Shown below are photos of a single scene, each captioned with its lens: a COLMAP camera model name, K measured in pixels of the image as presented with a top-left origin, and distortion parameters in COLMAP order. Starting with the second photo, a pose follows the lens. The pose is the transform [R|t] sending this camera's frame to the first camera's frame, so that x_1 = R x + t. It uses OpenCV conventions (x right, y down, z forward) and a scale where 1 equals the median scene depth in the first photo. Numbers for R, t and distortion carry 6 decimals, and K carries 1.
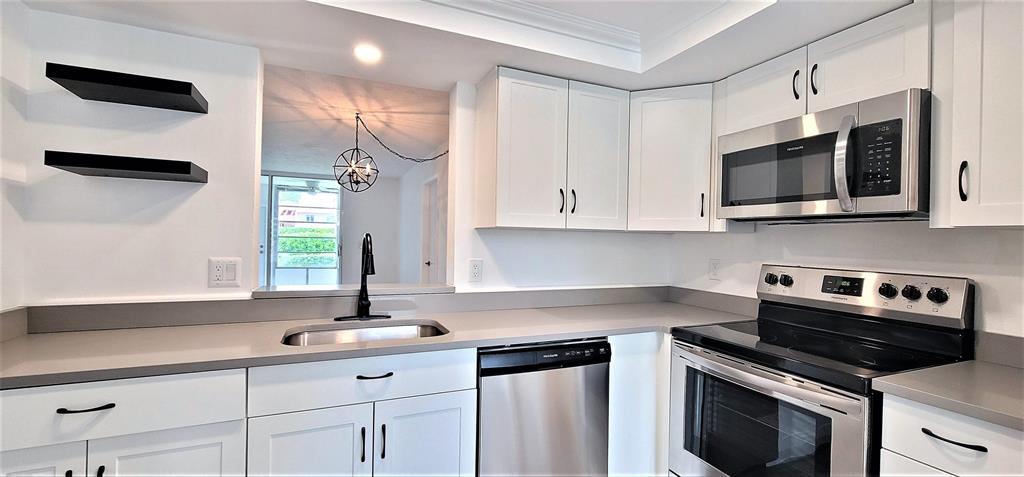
lens RADIAL K [[418.5, 0, 512.0], [0, 418.5, 238.5], [0, 0, 1]] dist [-0.008643, 0.000793]
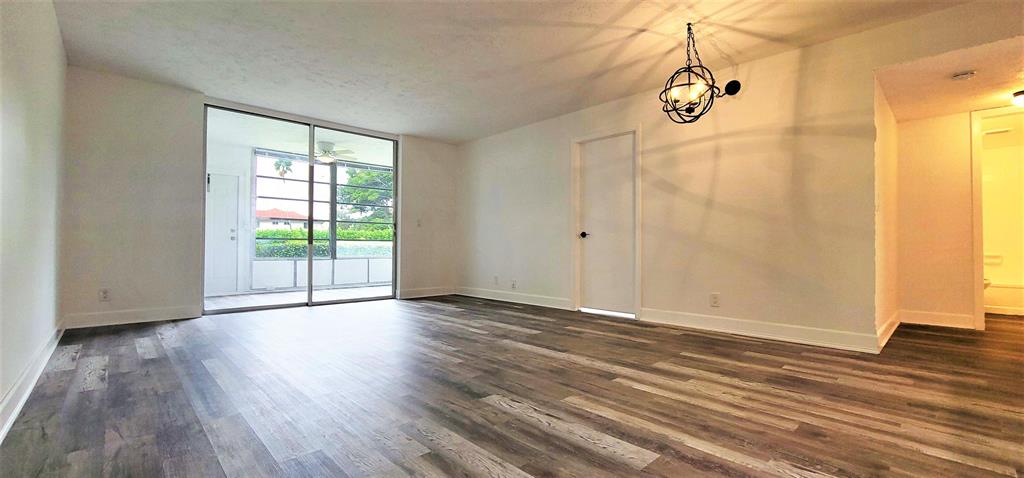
lens RADIAL K [[418.5, 0, 512.0], [0, 418.5, 239.0], [0, 0, 1]] dist [-0.008643, 0.000793]
pose [[0.937323, -0.008835, 0.348349, -1.832579], [0.012892, 0.999873, -0.009330, 0.214408], [-0.348223, 0.013236, 0.937318, 0.720092]]
